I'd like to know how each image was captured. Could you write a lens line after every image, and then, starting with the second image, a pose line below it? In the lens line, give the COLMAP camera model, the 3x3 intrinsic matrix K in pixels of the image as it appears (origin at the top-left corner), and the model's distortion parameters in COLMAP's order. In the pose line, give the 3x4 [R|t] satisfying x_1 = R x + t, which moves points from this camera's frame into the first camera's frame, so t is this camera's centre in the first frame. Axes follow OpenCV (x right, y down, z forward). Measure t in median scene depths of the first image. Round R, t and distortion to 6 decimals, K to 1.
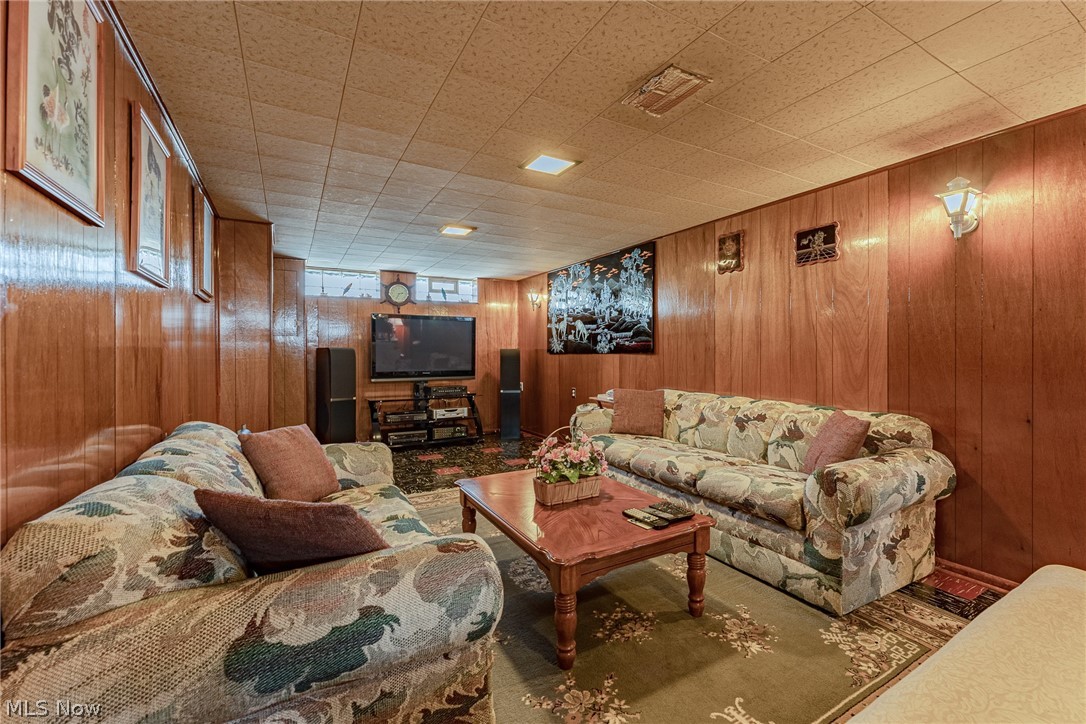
lens RADIAL K [[441.5, 0, 542.1], [0, 441.5, 351.2], [0, 0, 1]] dist [-0.001326, -0.000071]
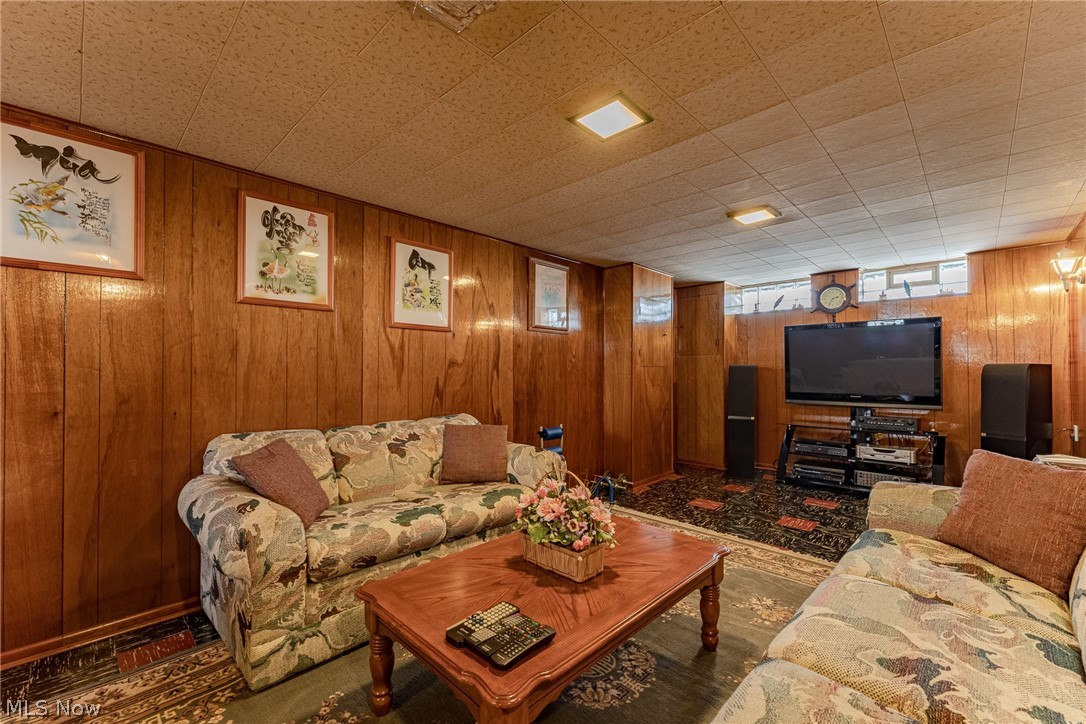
lens RADIAL K [[447.7, 0, 605.9], [0, 447.7, 365.3], [0, 0, 1]] dist [-0.000279, -0.000017]
pose [[0.351865, -0.008752, -0.936010, 0.313681], [0.003145, 0.999962, -0.008168, -0.000147], [0.936045, -0.000070, 0.351879, 0.316446]]
